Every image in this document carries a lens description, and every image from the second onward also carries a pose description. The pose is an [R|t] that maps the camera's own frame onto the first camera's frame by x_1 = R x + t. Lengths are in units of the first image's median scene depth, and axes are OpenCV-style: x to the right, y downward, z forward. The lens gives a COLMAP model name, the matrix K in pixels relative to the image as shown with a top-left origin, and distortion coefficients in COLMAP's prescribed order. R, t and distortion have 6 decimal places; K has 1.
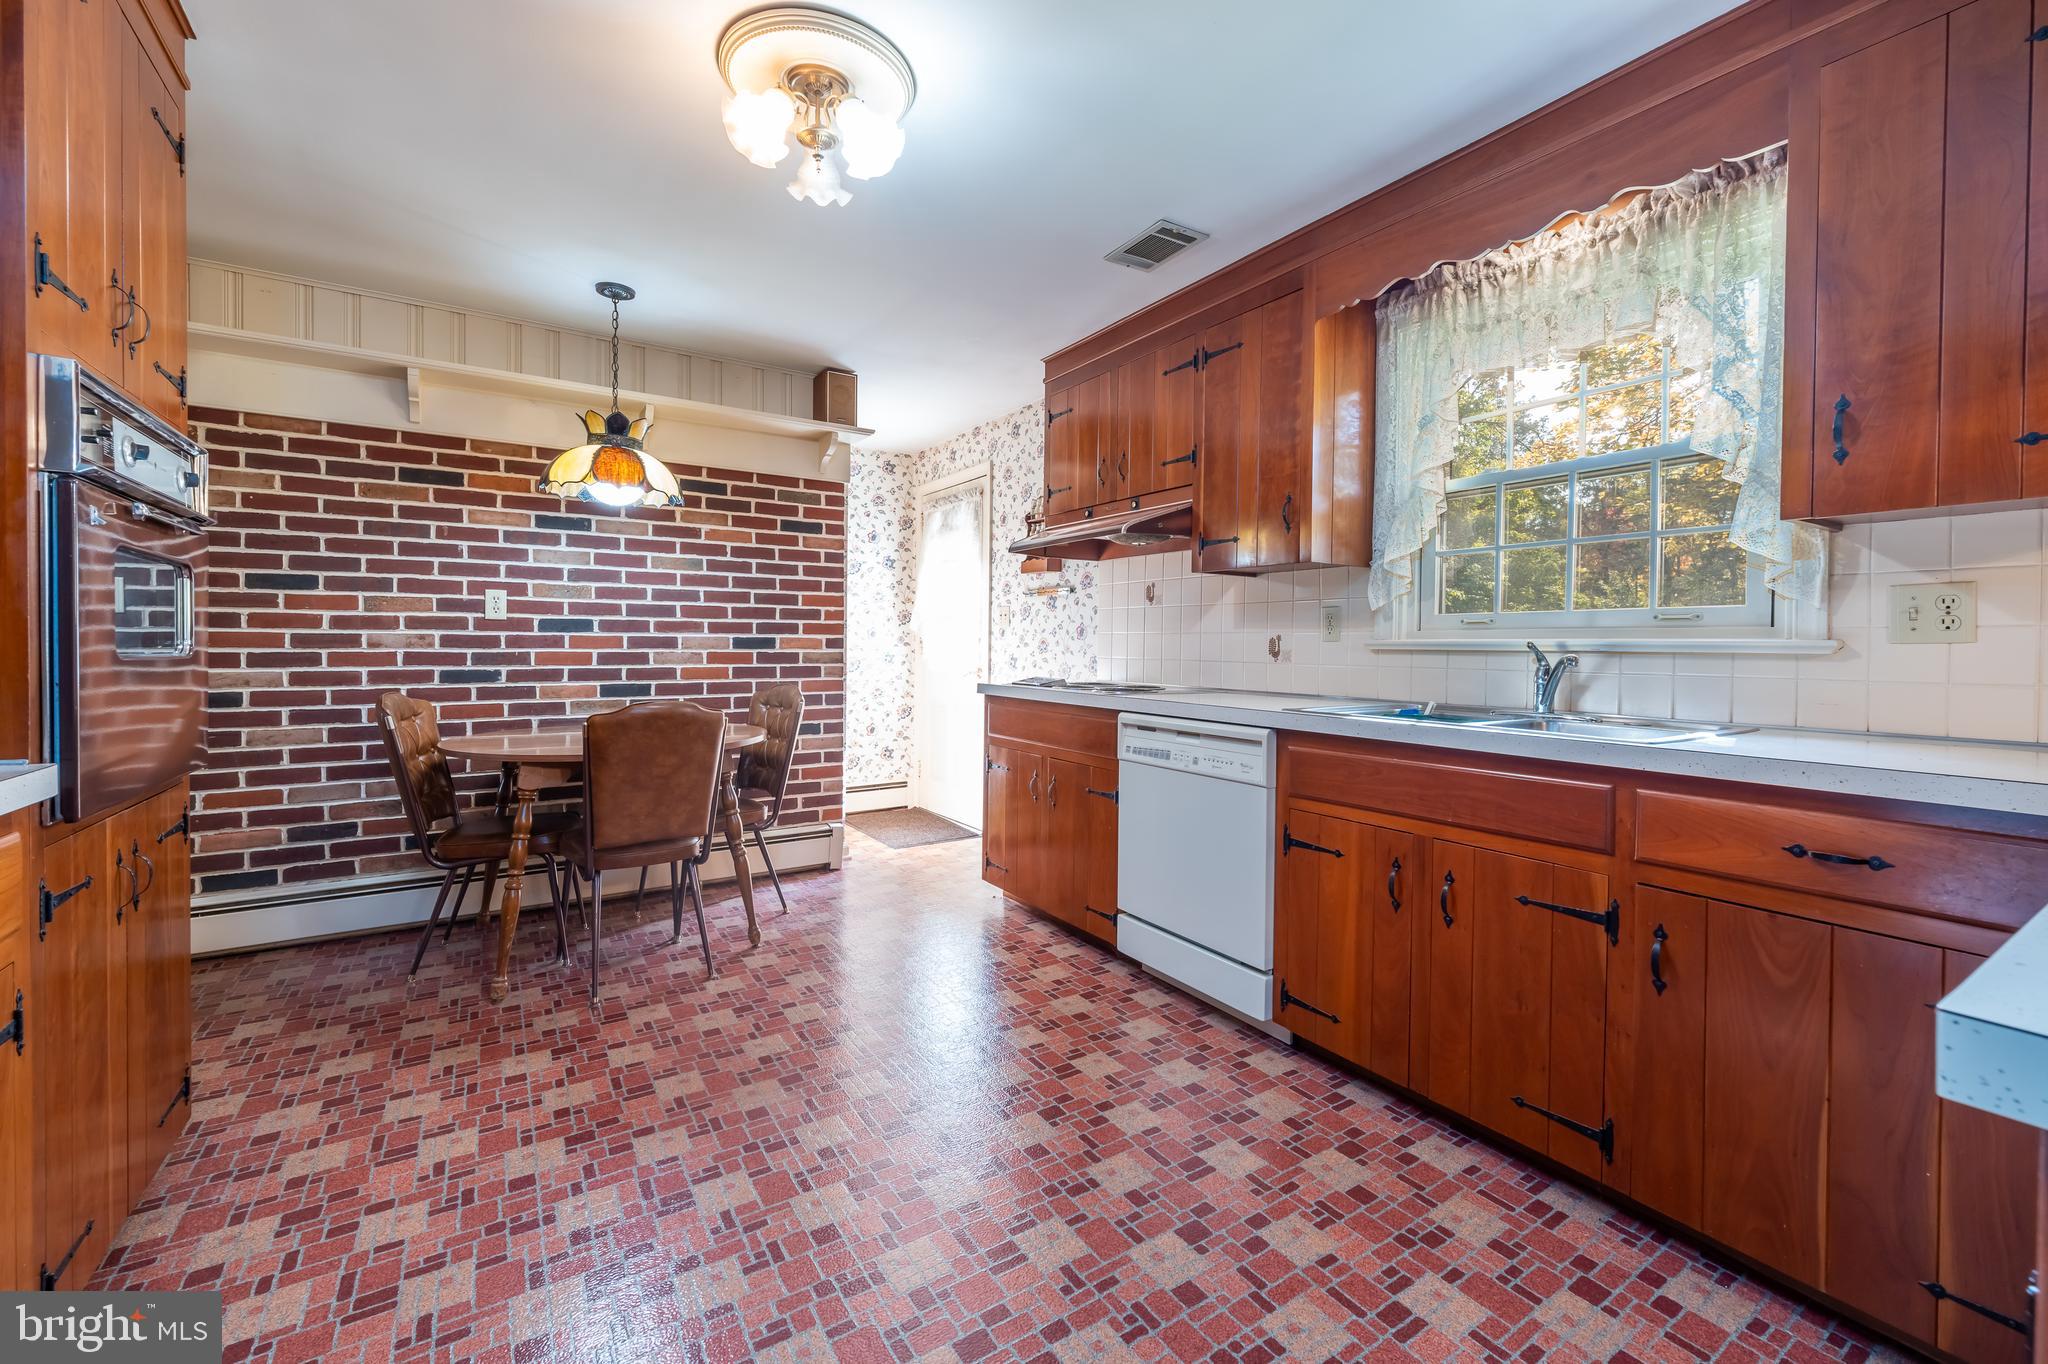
lens RADIAL K [[837.0, 0, 1024.7], [0, 837.0, 654.8], [0, 0, 1]] dist [0.002176, -0.001356]
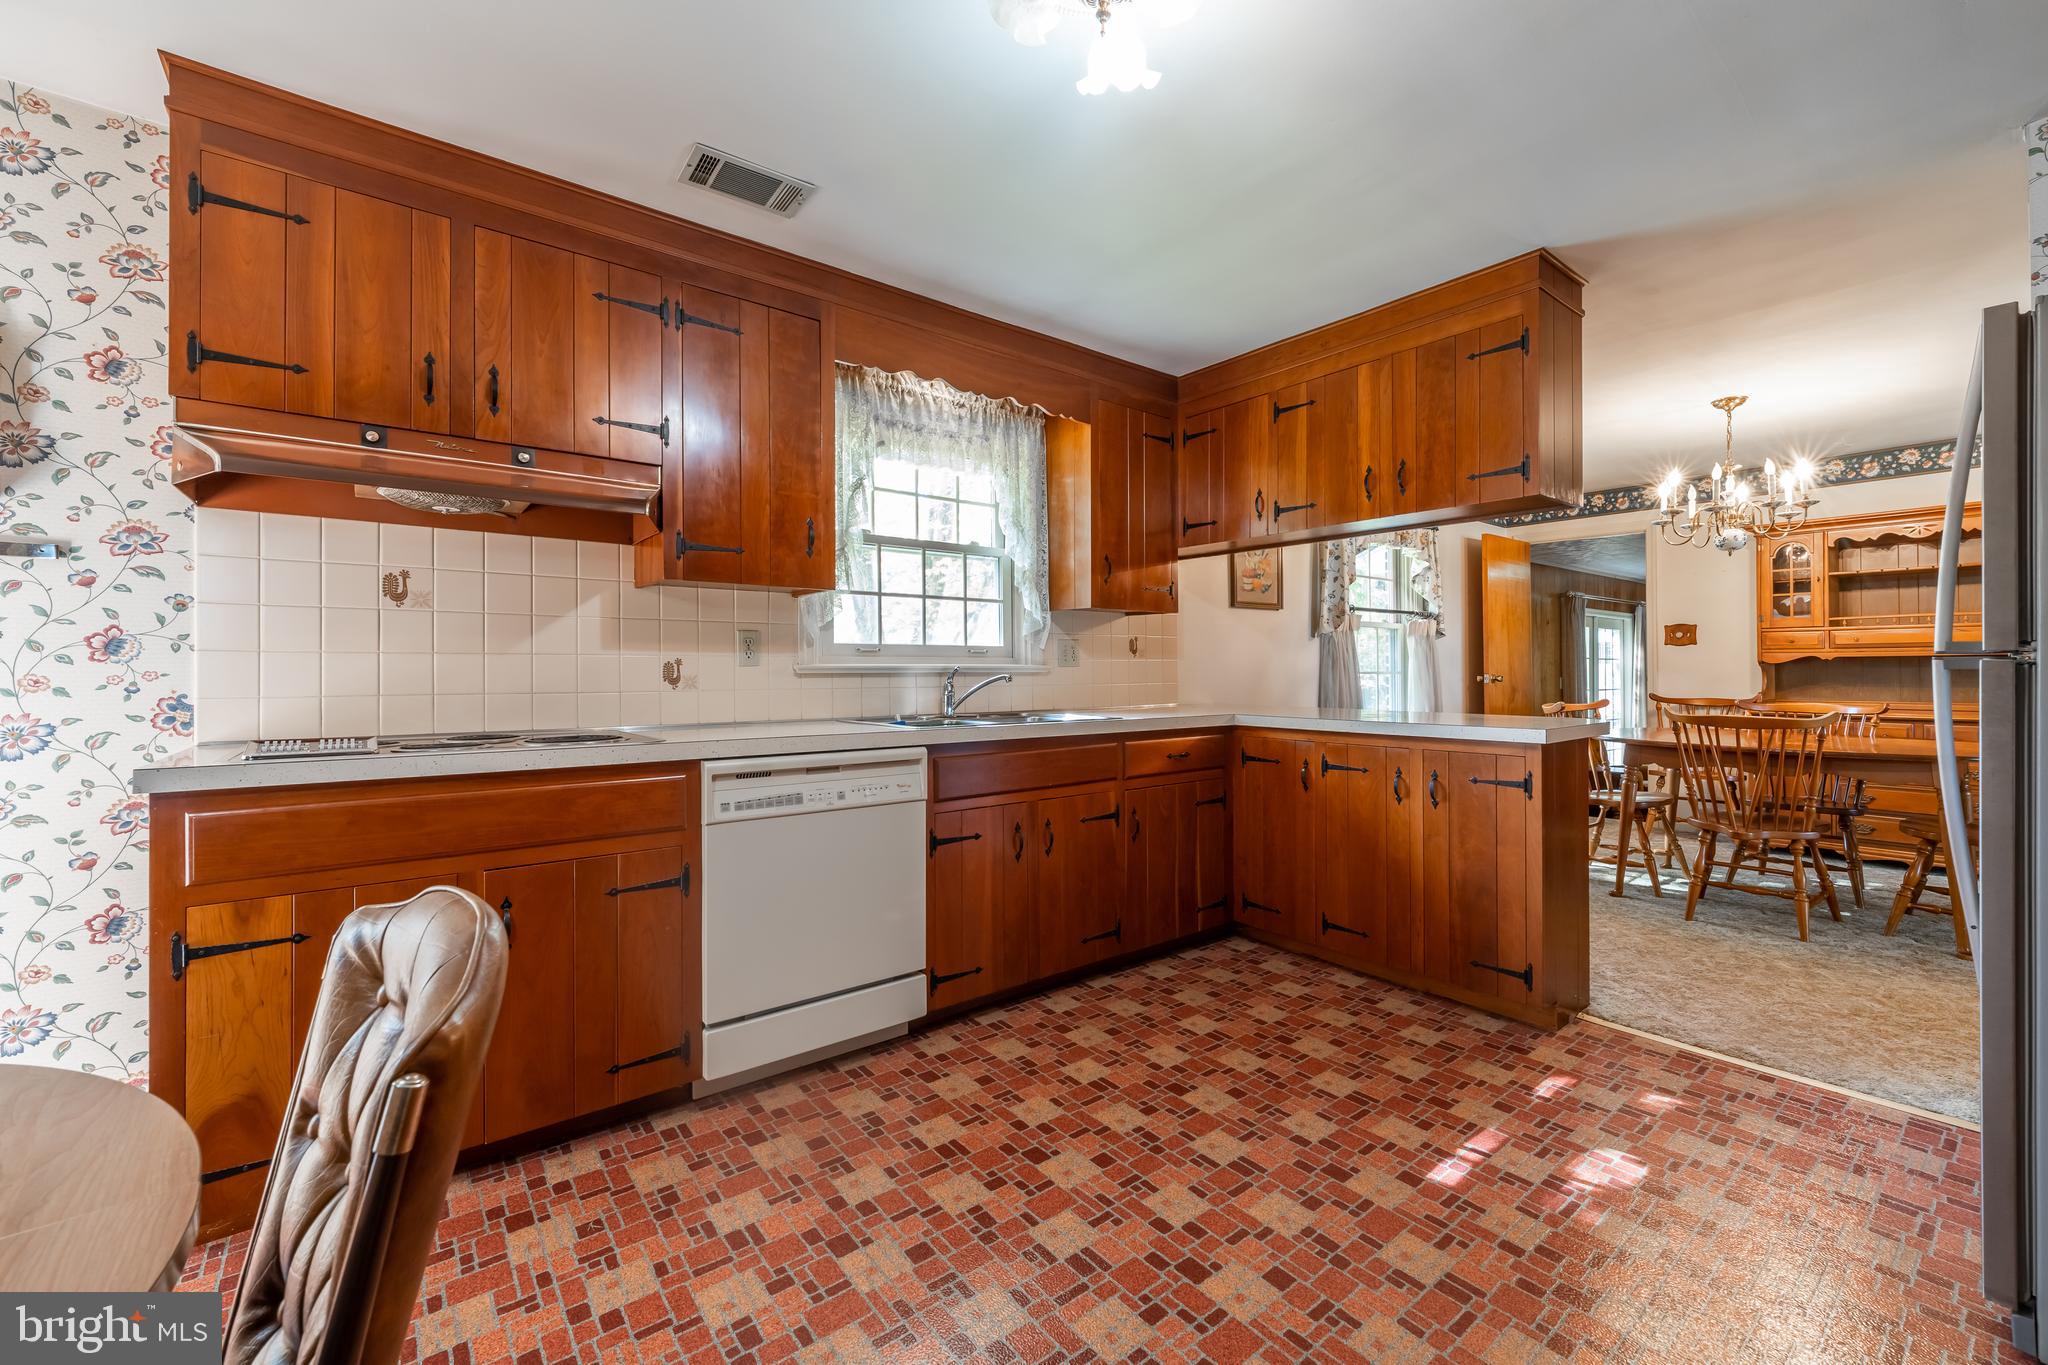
lens RADIAL K [[837.0, 0, 1060.4], [0, 837.0, 667.9], [0, 0, 1]] dist [0.002176, -0.001356]
pose [[-0.115952, -0.005091, 0.993242, -0.810872], [0.013728, 0.999883, 0.006728, -0.019345], [-0.993160, 0.014415, -0.115869, 0.937901]]
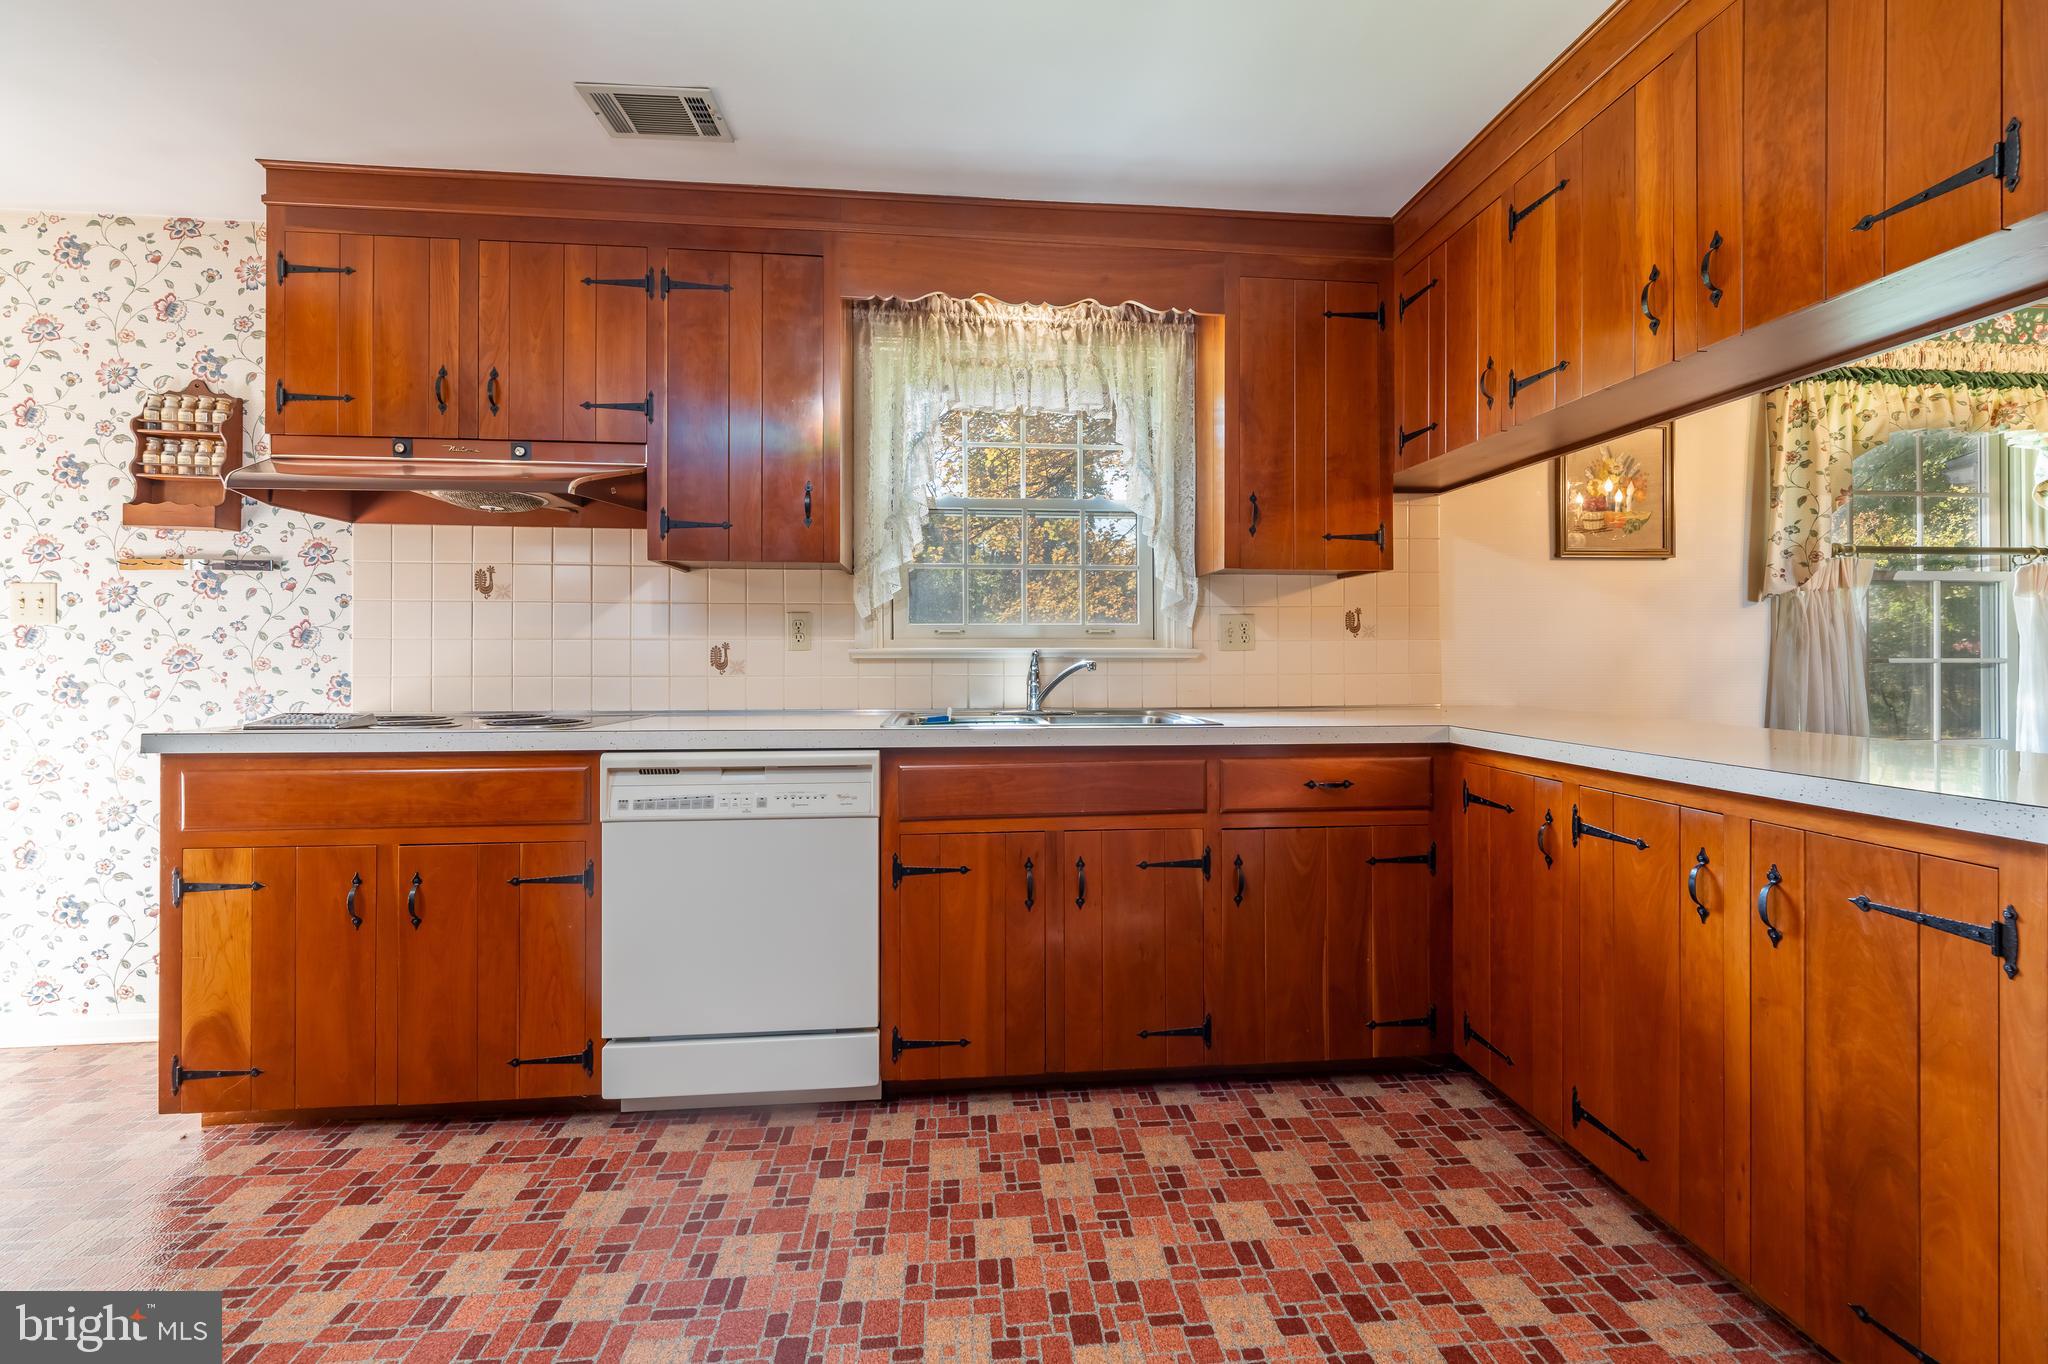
lens RADIAL K [[837.0, 0, 1030.3], [0, 837.0, 656.4], [0, 0, 1]] dist [0.002176, -0.001356]
pose [[0.456396, -0.008277, 0.889738, -0.413407], [0.015498, 0.999879, 0.001351, -0.008317], [-0.889642, 0.013173, 0.456469, 0.448951]]
